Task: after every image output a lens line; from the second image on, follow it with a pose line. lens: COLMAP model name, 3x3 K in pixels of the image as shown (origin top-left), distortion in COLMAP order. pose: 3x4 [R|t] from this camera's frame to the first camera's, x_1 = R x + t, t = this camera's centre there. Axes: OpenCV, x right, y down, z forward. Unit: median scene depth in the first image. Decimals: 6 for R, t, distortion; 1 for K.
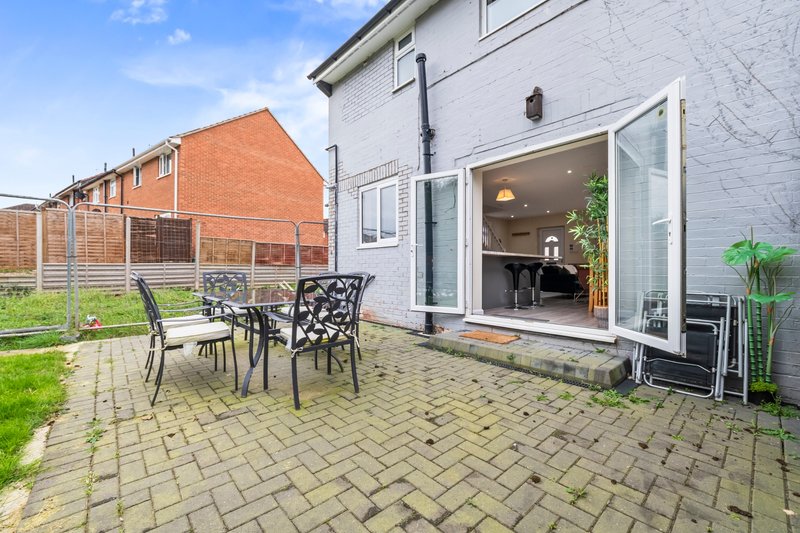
lens RADIAL K [[332.3, 0, 400.0], [0, 332.3, 266.5], [0, 0, 1]] dist [-0.005751, -0.000030]
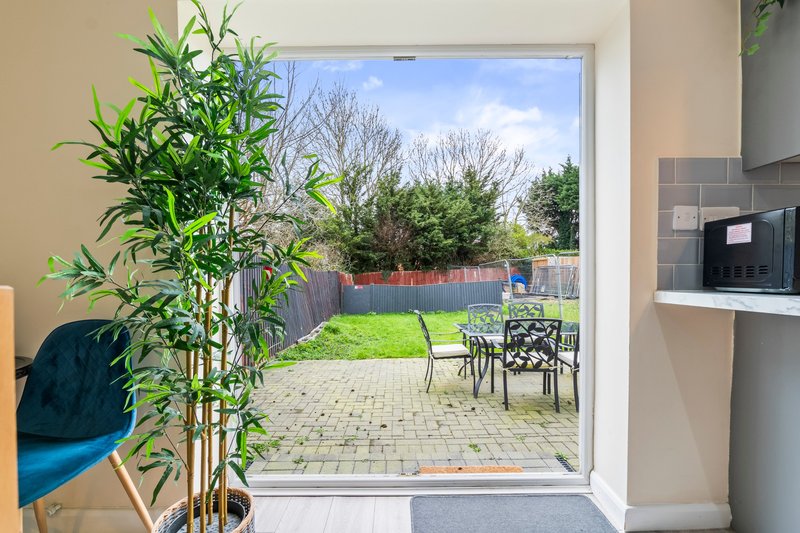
lens RADIAL K [[331.4, 0, 399.3], [0, 331.4, 259.8], [0, 0, 1]] dist [0.002467, 0.000459]
pose [[-0.666071, -0.035900, -0.745024, 0.989296], [0.018818, 0.997714, -0.064901, -0.109315], [0.745651, -0.057249, -0.663873, 1.759766]]
